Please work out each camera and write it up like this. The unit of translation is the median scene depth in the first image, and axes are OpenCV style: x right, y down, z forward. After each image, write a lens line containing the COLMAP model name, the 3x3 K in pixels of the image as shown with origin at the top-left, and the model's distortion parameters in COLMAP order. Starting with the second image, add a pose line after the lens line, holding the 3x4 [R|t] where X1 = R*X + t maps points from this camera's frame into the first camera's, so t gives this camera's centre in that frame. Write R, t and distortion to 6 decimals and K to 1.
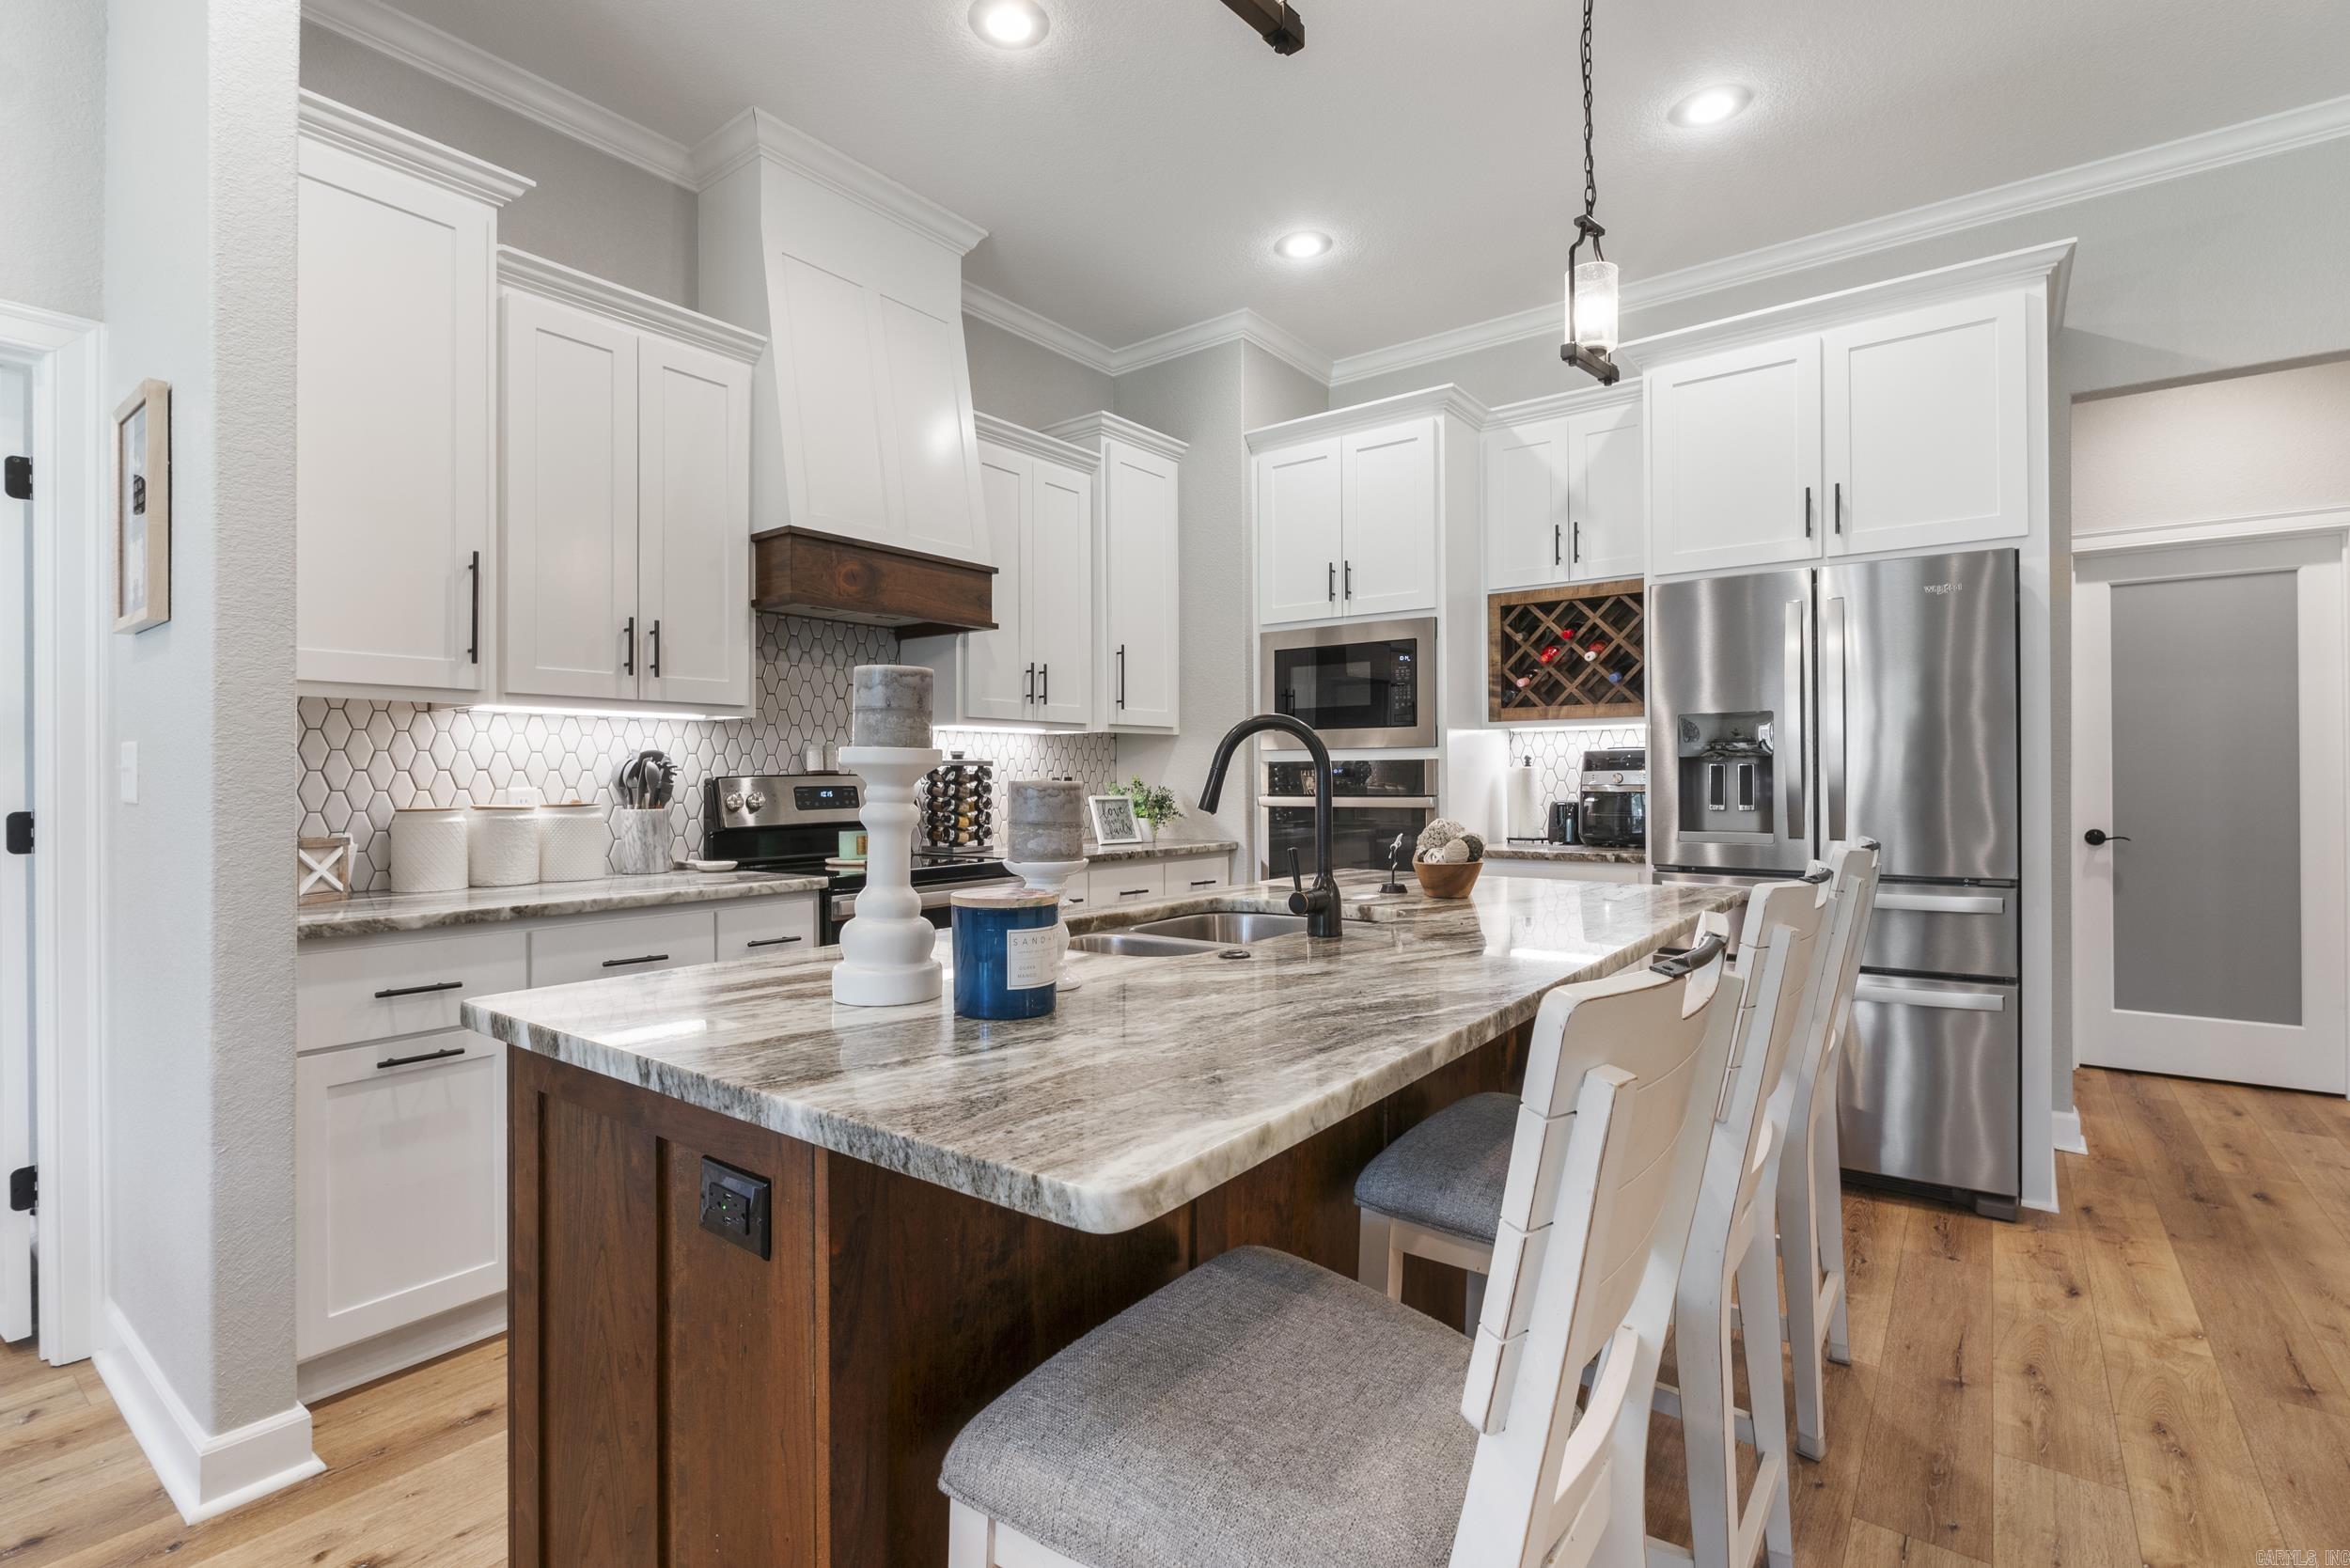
lens RADIAL K [[1092.6, 0, 1184.8], [0, 1092.6, 797.9], [0, 0, 1]] dist [-0.005833, -0.000526]
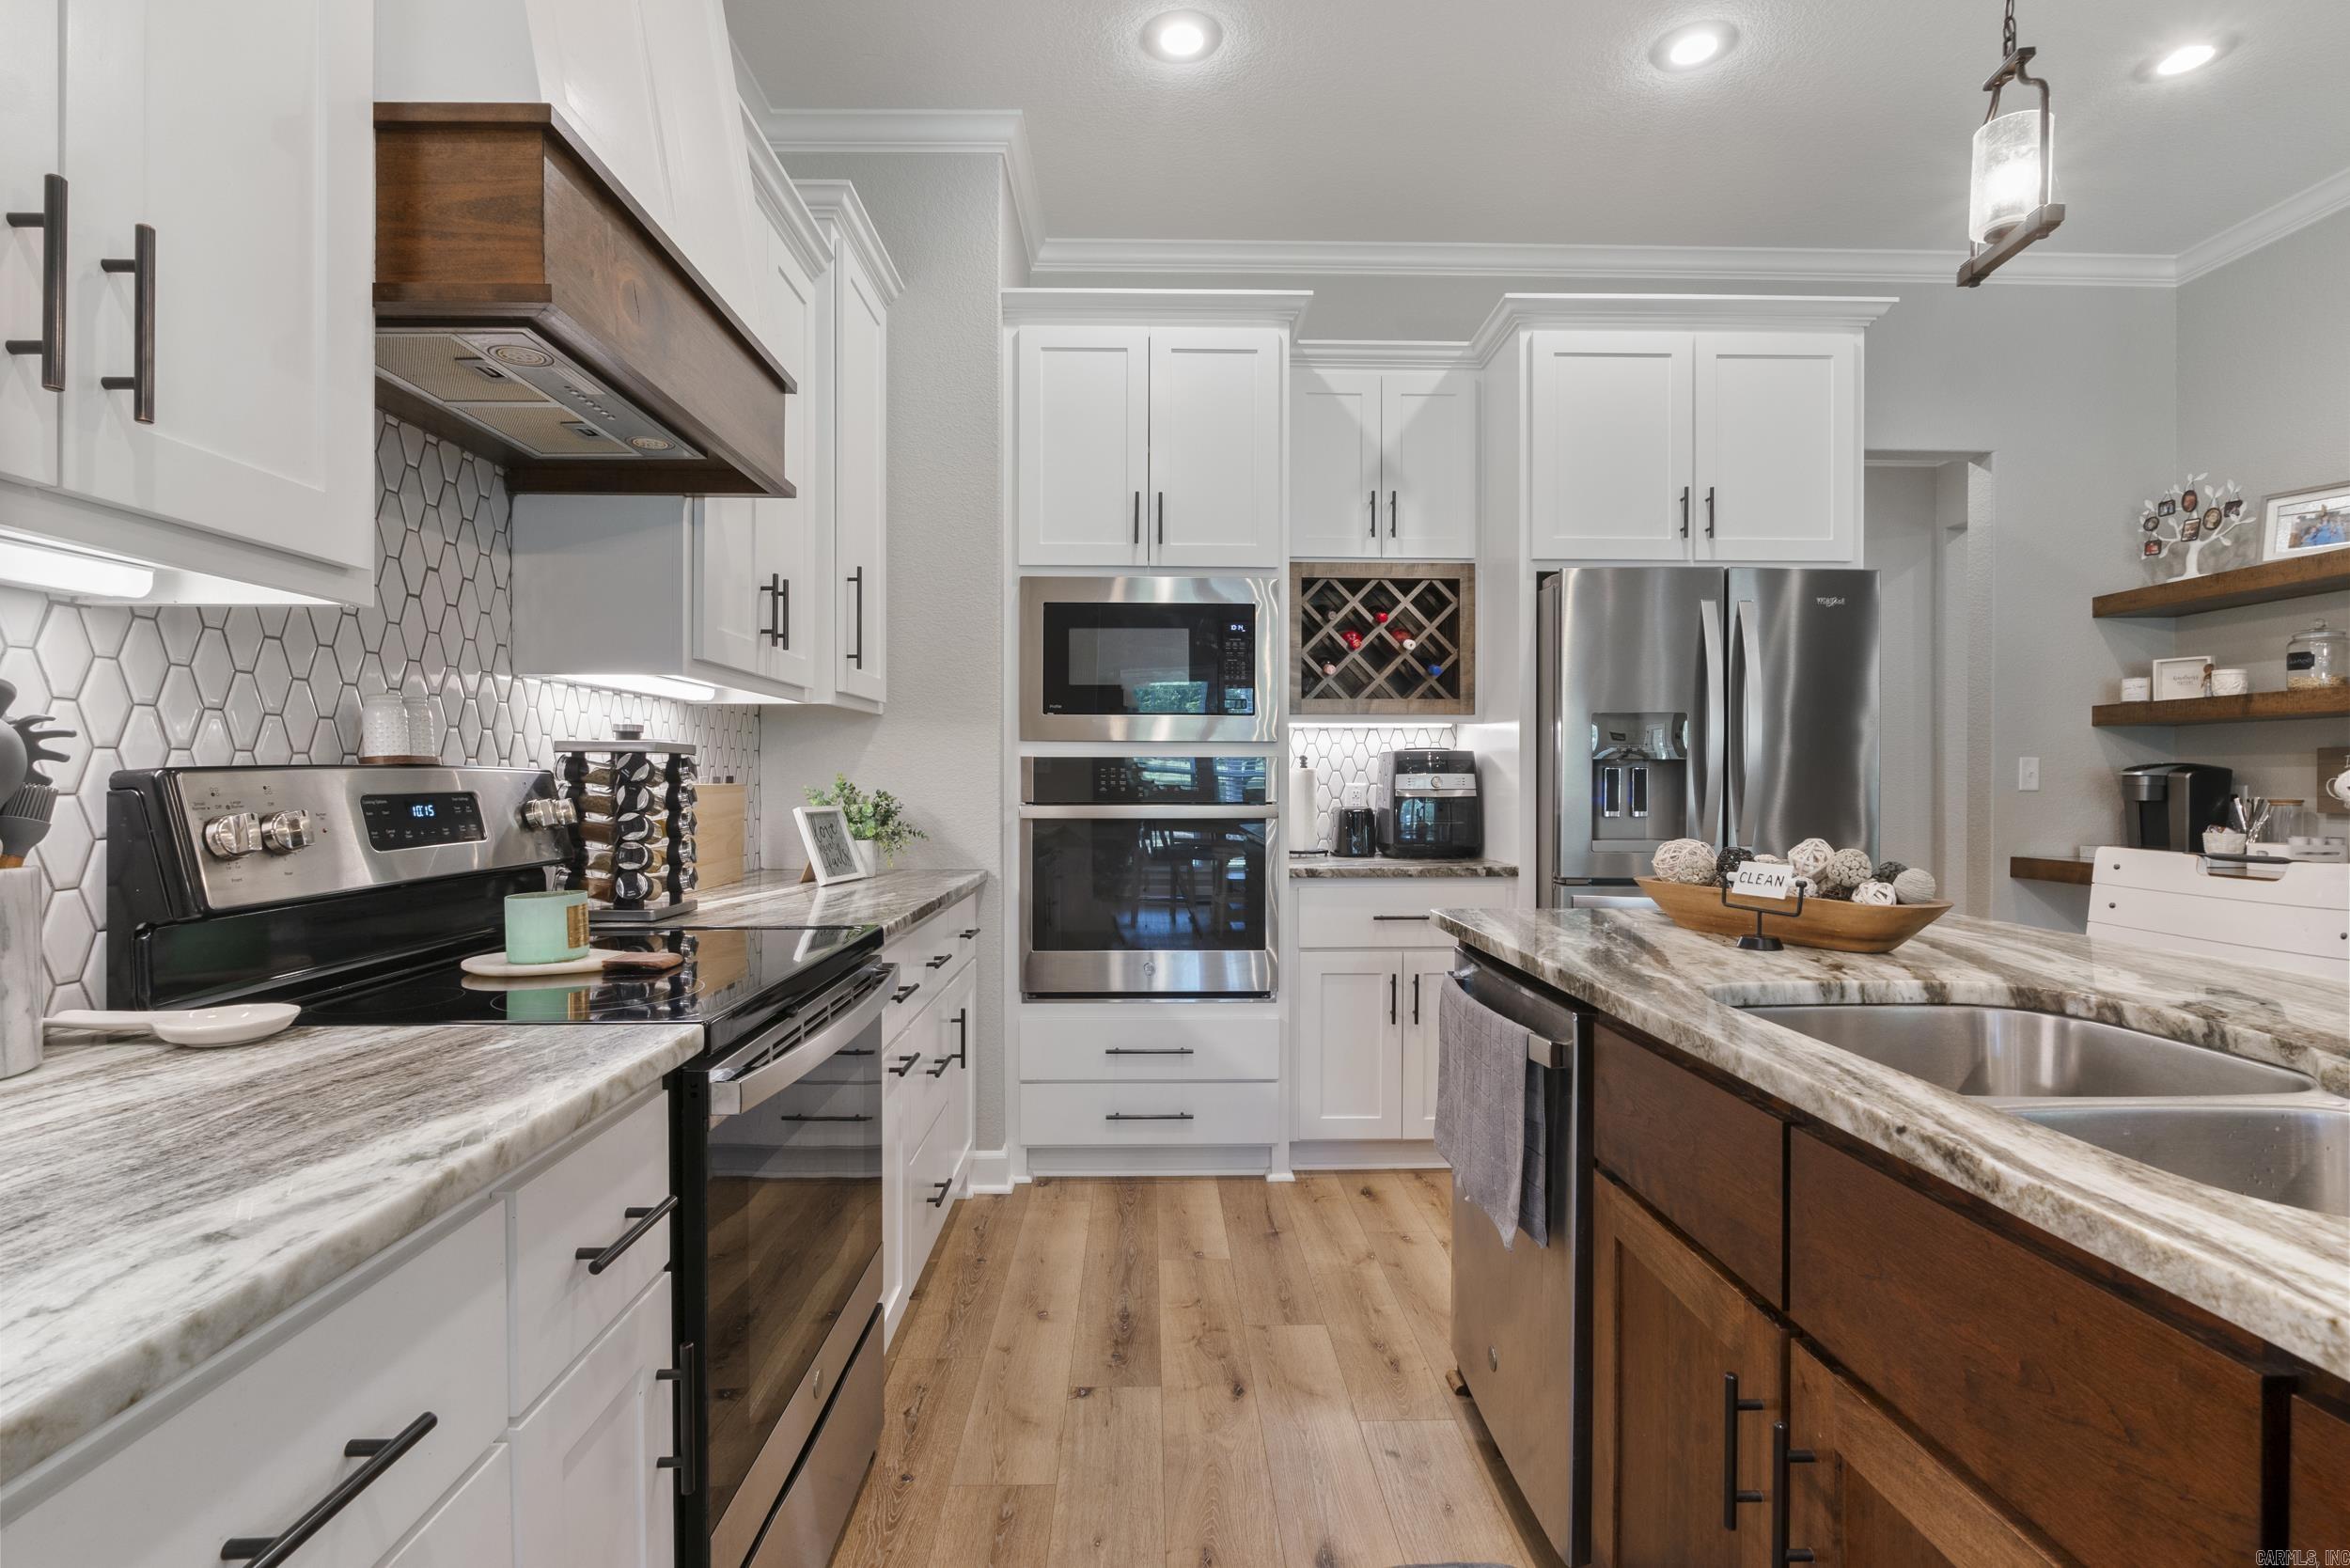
lens RADIAL K [[1092.6, 0, 1158.0], [0, 1092.6, 782.8], [0, 0, 1]] dist [-0.005833, -0.000526]
pose [[0.790985, 0.006101, 0.611805, -0.326863], [0.004009, 0.999877, -0.015154, -0.005888], [-0.611823, 0.014439, 0.790863, 0.430343]]
